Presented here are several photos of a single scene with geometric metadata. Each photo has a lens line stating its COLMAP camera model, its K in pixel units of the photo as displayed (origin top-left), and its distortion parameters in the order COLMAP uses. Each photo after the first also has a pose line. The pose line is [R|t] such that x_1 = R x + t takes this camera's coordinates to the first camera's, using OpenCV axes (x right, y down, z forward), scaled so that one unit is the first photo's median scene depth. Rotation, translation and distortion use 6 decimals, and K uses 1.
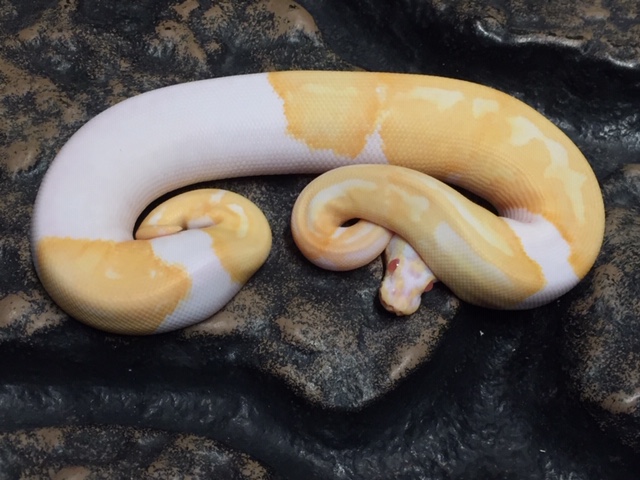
lens RADIAL K [[940.9, 0, 320.0], [0, 940.9, 240.0], [0, 0, 1]] dist [0.034196, -0.000509]
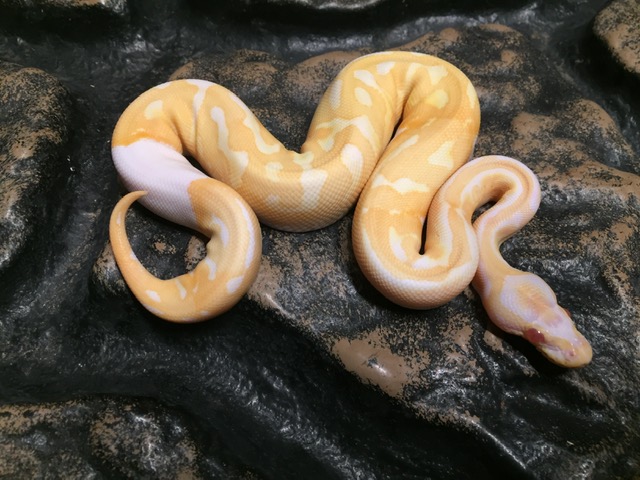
lens RADIAL K [[569.3, 0, 320.0], [0, 569.3, 240.0], [0, 0, 1]] dist [0.051007, -0.115537]
pose [[-0.962819, 0.190241, -0.191804, 0.090648], [-0.246946, -0.331908, 0.910415, -0.683617], [0.109537, 0.923929, 0.366547, 0.793010]]
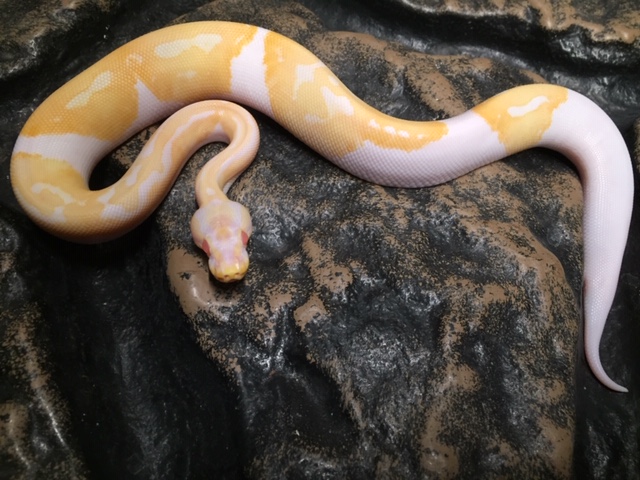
lens RADIAL K [[569.3, 0, 320.0], [0, 569.3, 240.0], [0, 0, 1]] dist [0.051007, -0.115537]
pose [[-0.959831, -0.278462, 0.034413, -0.162185], [0.131120, -0.336727, 0.932428, -0.742970], [-0.248058, 0.899485, 0.359713, 0.829397]]
